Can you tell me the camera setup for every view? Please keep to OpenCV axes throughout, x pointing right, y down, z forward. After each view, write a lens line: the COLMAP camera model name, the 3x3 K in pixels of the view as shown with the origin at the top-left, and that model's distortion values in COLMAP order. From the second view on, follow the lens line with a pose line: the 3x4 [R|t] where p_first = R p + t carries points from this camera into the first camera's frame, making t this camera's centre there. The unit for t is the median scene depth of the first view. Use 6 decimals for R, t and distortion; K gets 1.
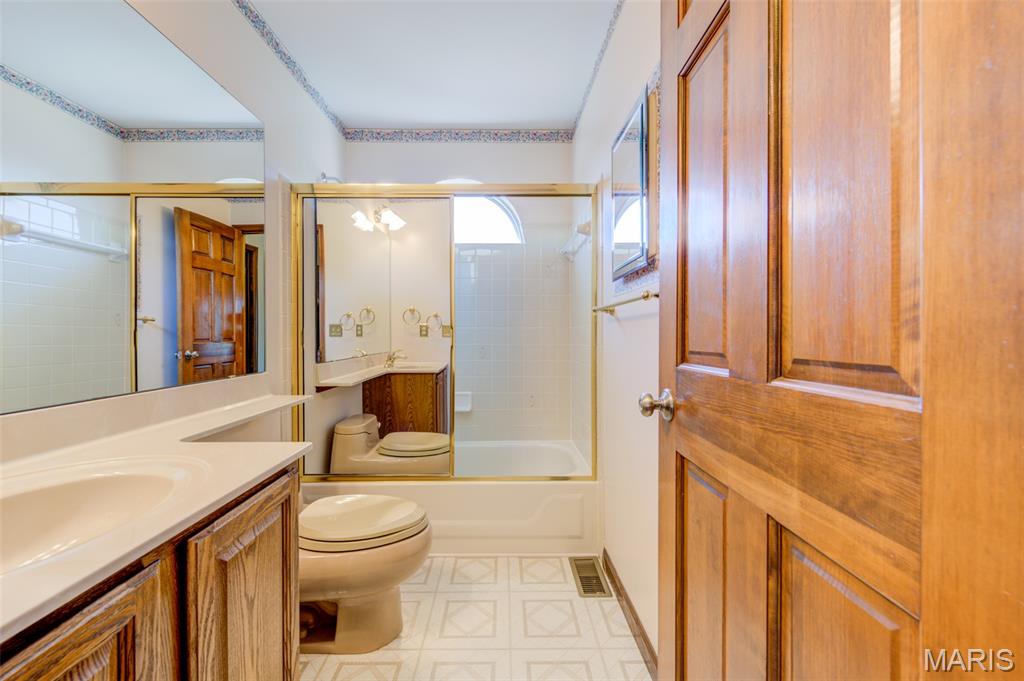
lens RADIAL K [[402.3, 0, 506.0], [0, 402.3, 339.0], [0, 0, 1]] dist [0.007586, -0.001354]
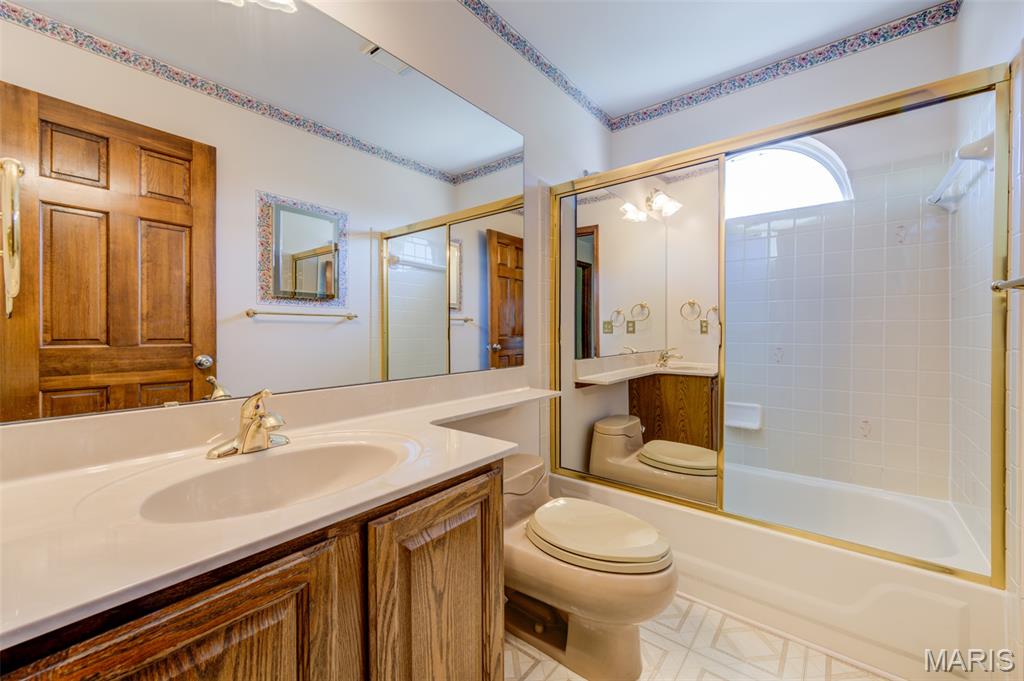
lens RADIAL K [[402.3, 0, 514.8], [0, 402.3, 336.3], [0, 0, 1]] dist [0.007586, -0.001354]
pose [[0.770638, 0.006816, -0.637237, 0.057592], [-0.005484, 0.999977, 0.004063, -0.001629], [0.637249, 0.000363, 0.770658, 0.125739]]
